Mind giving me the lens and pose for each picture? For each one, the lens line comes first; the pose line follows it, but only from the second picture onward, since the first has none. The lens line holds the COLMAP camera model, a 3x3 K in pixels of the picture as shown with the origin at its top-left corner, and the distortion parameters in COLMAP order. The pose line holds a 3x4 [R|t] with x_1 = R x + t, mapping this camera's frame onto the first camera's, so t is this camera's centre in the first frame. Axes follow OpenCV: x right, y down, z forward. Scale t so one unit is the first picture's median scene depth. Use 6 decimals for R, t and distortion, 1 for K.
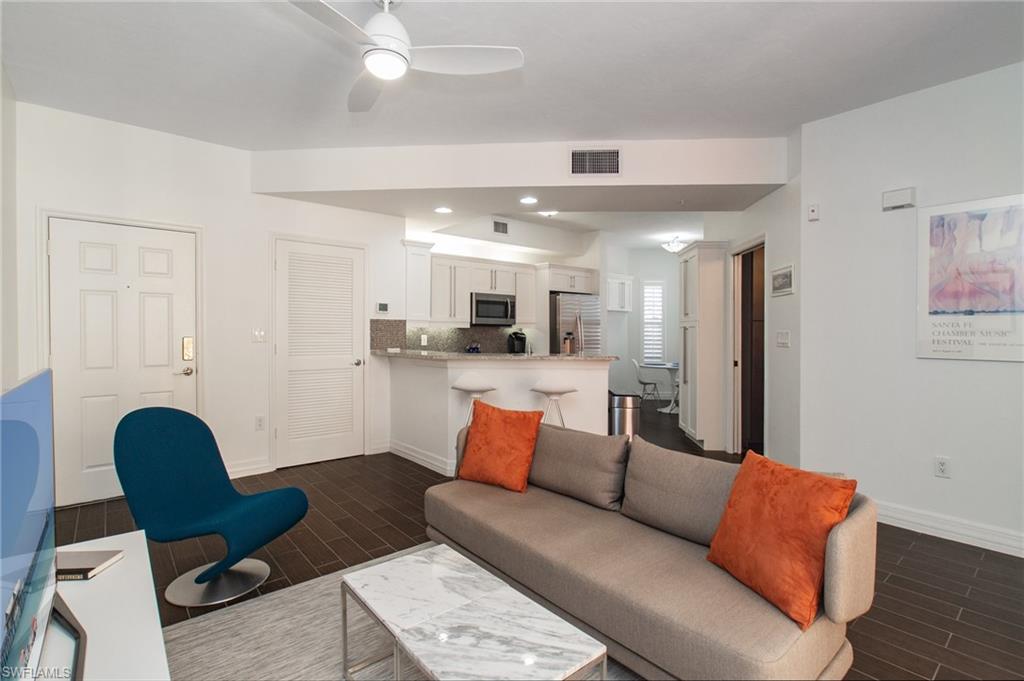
lens RADIAL K [[521.0, 0, 458.8], [0, 521.0, 311.8], [0, 0, 1]] dist [-0.001452, 0.001024]
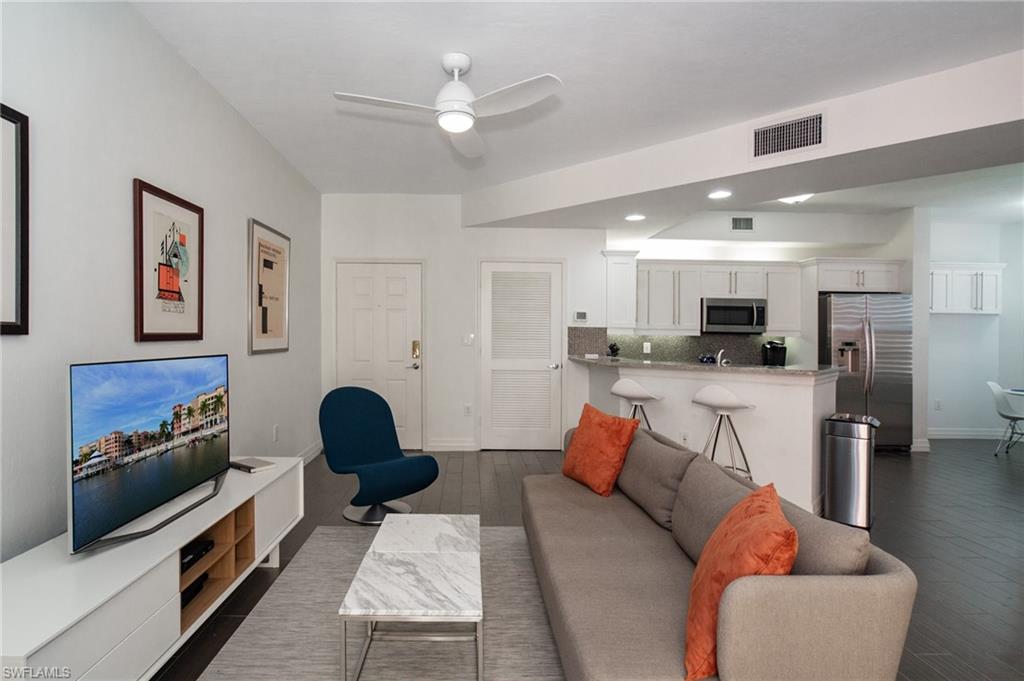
lens RADIAL K [[523.1, 0, 497.9], [0, 523.1, 324.0], [0, 0, 1]] dist [-0.001700, 0.000584]
pose [[0.780074, -0.010616, -0.625597, 0.342349], [0.013052, 0.999915, -0.000693, 0.005783], [0.625551, -0.007625, 0.780146, 0.045362]]
